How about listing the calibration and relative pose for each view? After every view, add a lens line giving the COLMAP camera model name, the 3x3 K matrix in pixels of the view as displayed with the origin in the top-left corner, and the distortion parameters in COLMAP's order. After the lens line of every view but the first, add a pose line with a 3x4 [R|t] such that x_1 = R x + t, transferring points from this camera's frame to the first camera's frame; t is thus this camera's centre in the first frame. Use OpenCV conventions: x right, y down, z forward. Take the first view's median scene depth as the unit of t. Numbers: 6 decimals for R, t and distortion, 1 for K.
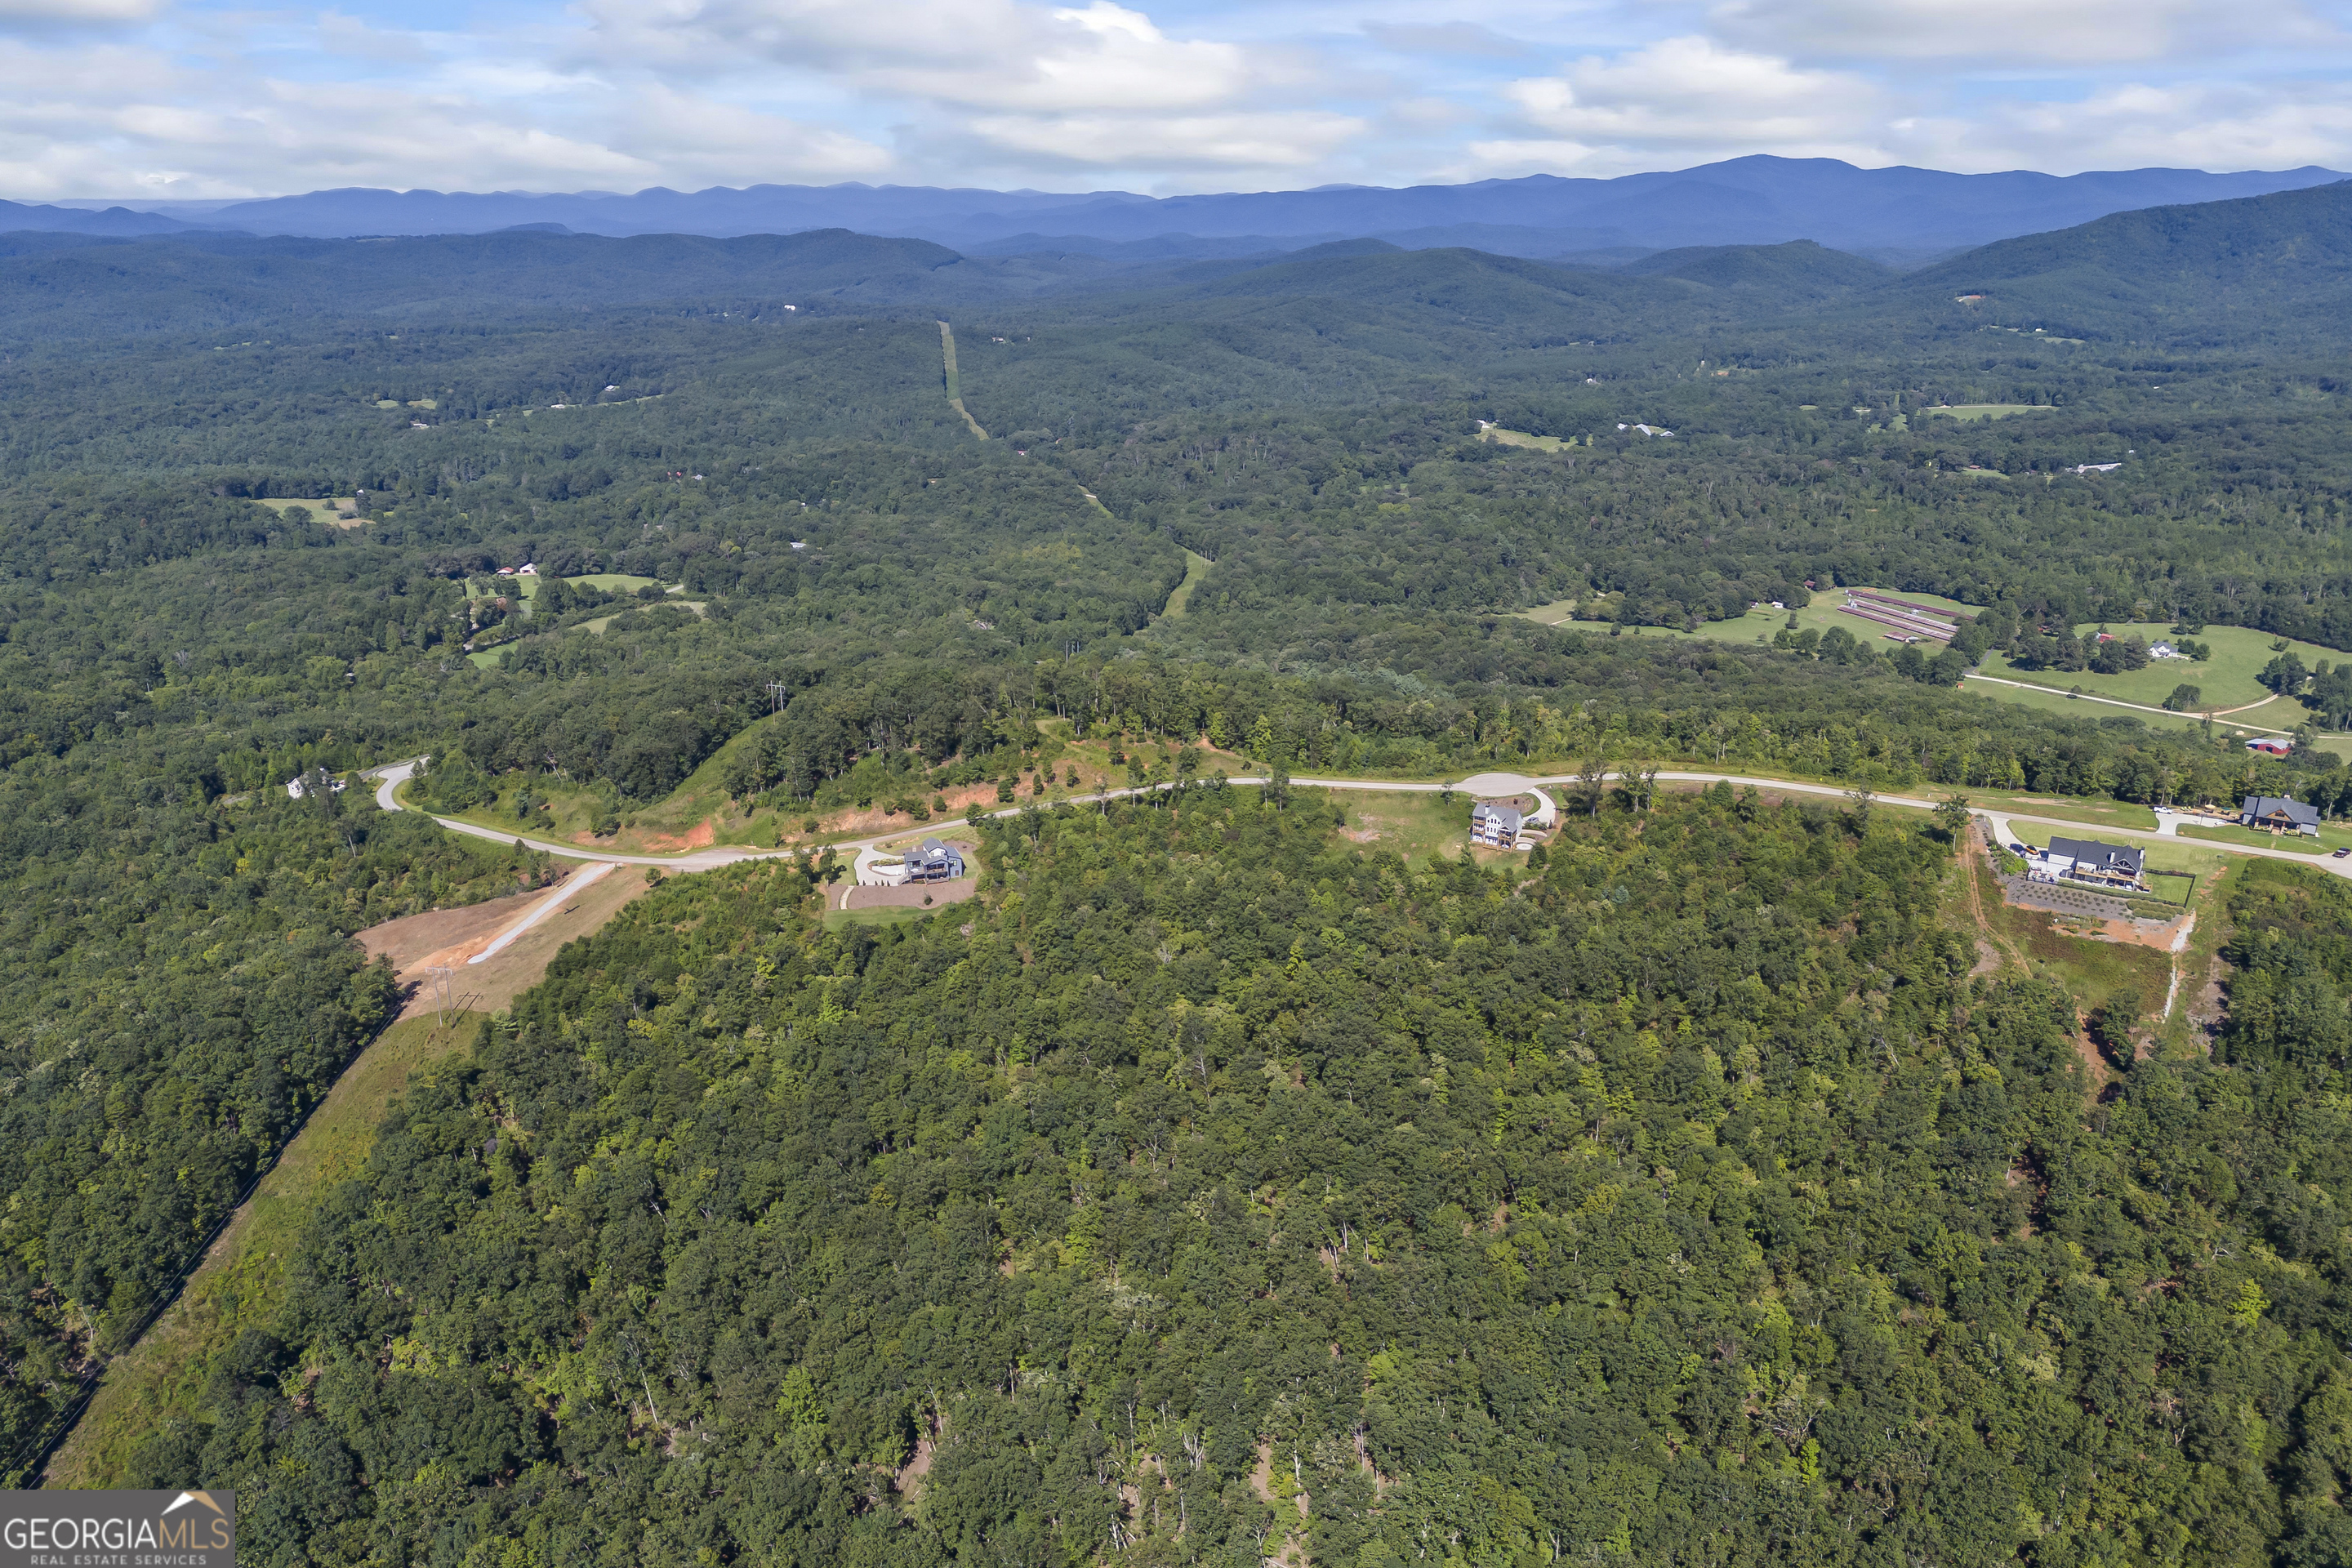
lens RADIAL K [[1726.1, 0, 1172.4], [0, 1726.1, 773.3], [0, 0, 1]] dist [0.081968, -0.078867]
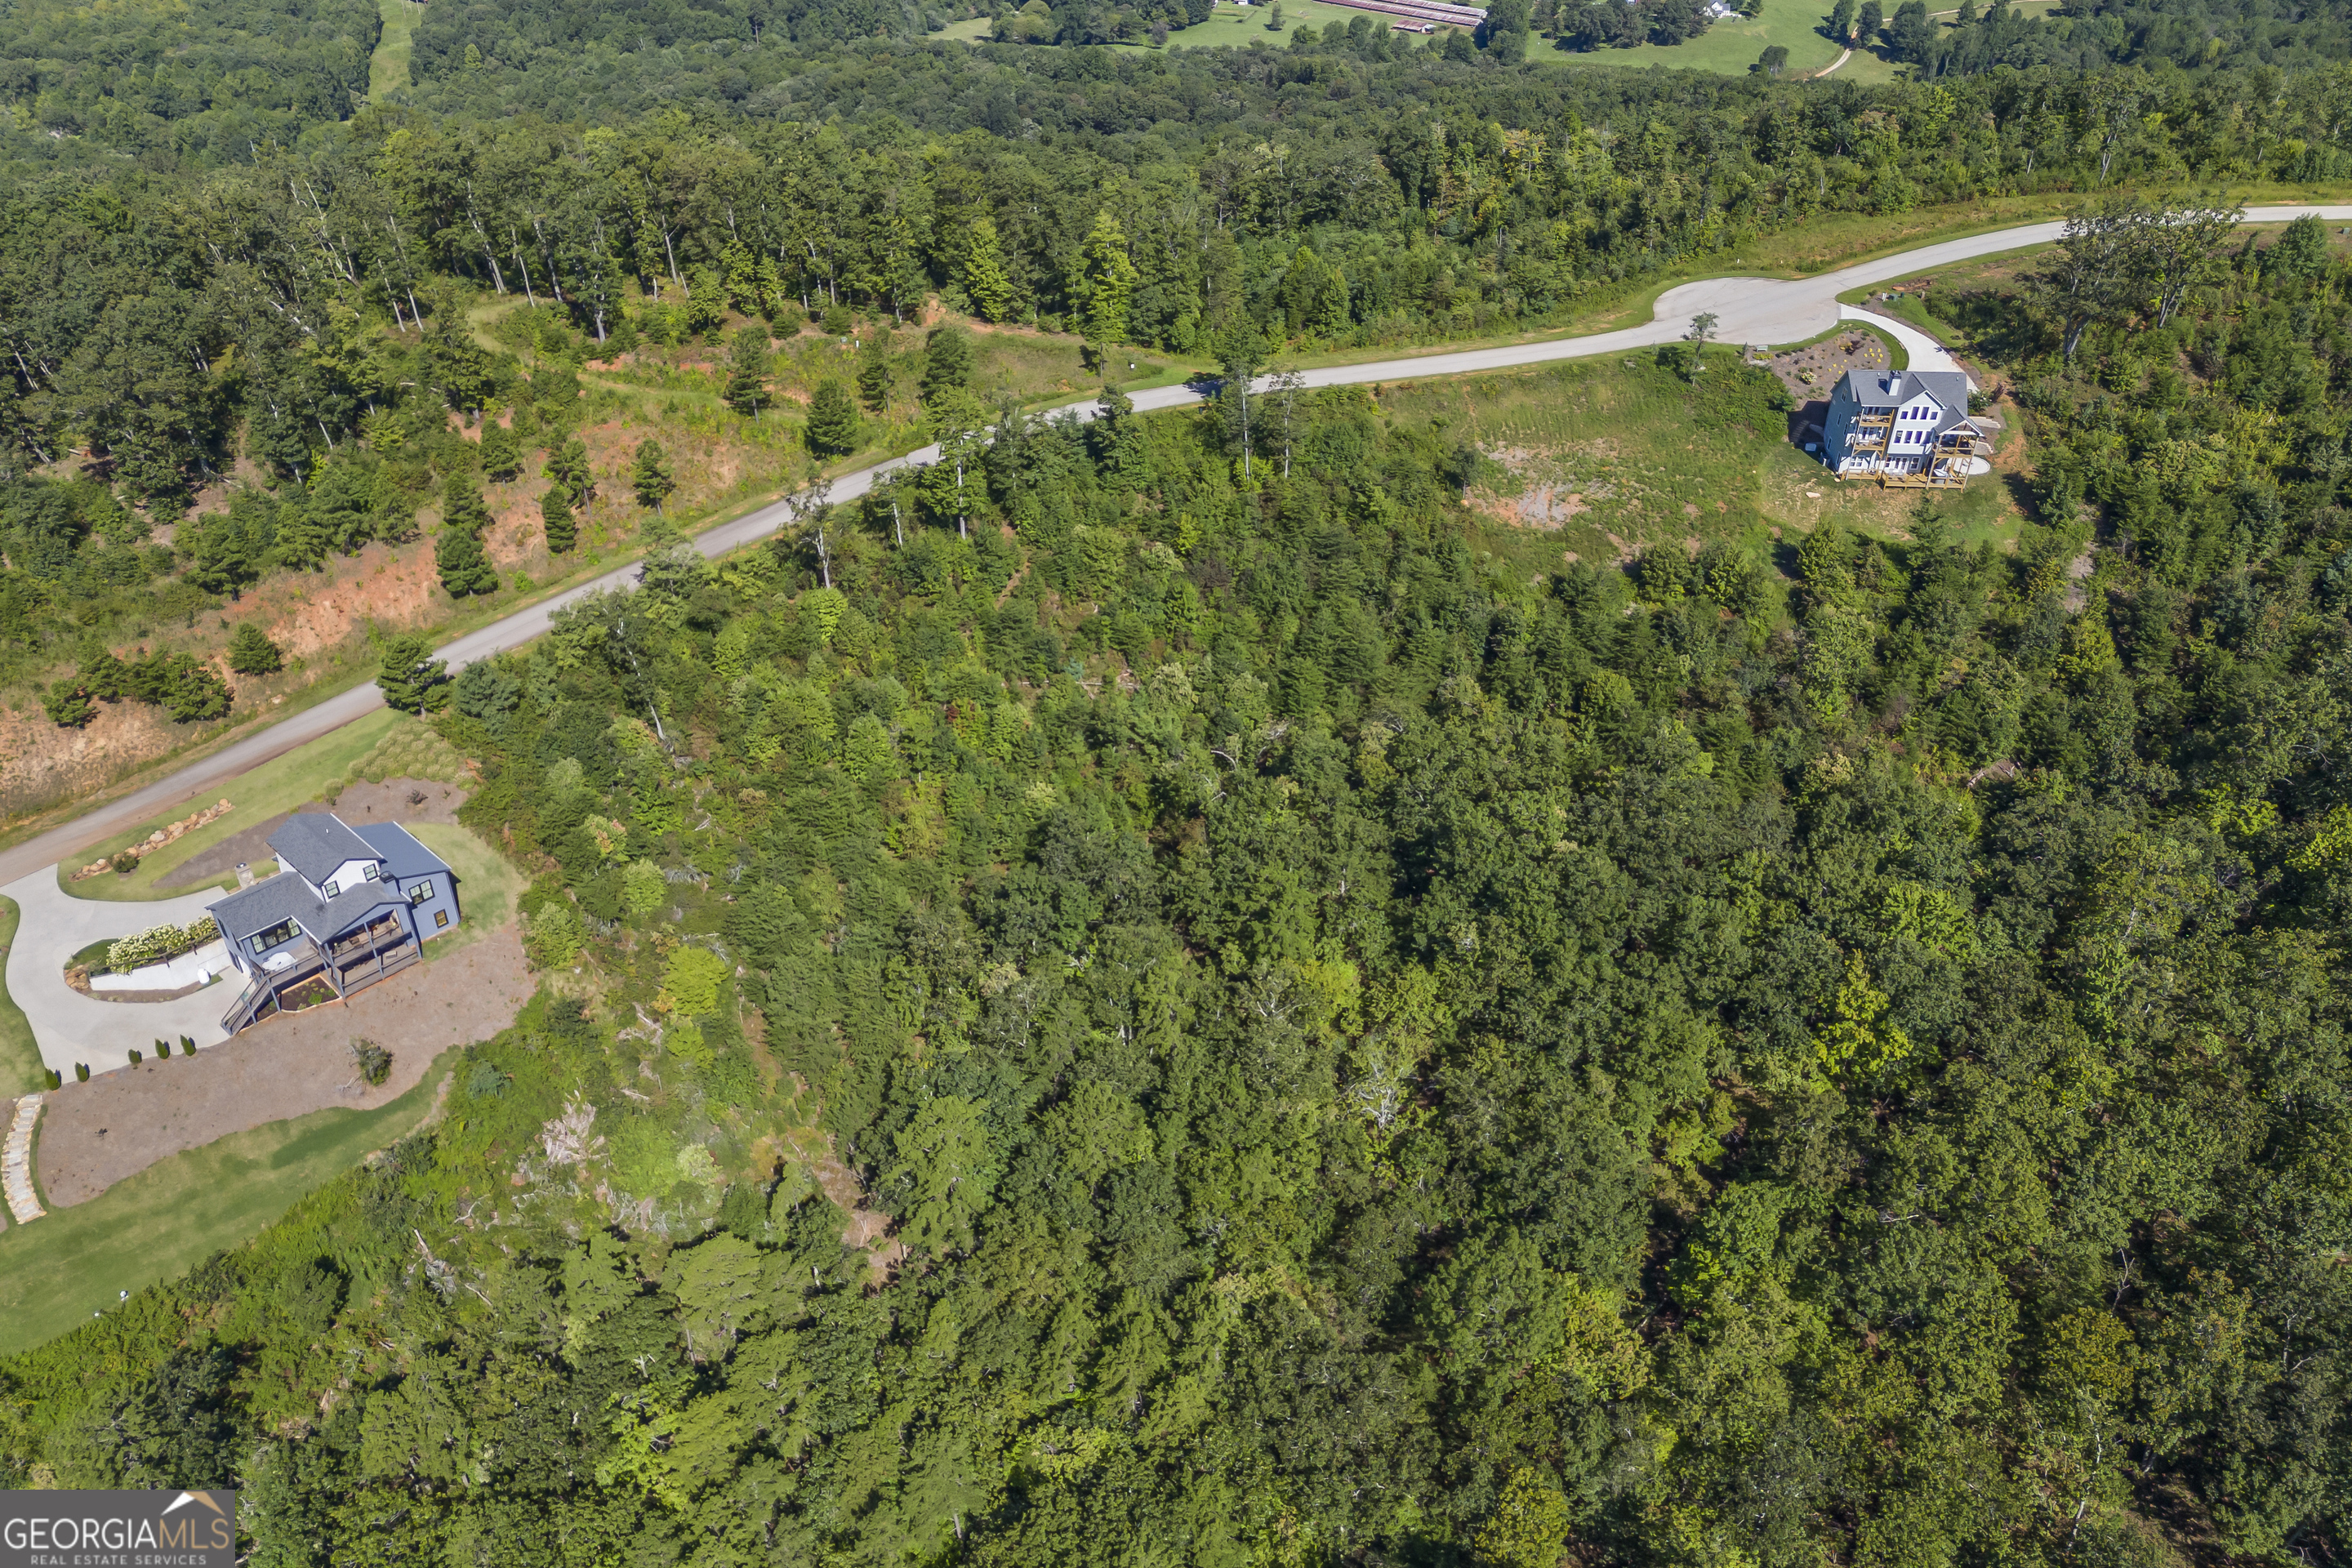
lens RADIAL K [[1726.1, 0, 1172.4], [0, 1726.1, 773.3], [0, 0, 1]] dist [0.081968, -0.078867]
pose [[0.893147, -0.248961, 0.374575, -0.109053], [0.136245, 0.943457, 0.302201, -0.031989], [-0.428632, -0.218876, 0.876566, 0.644954]]
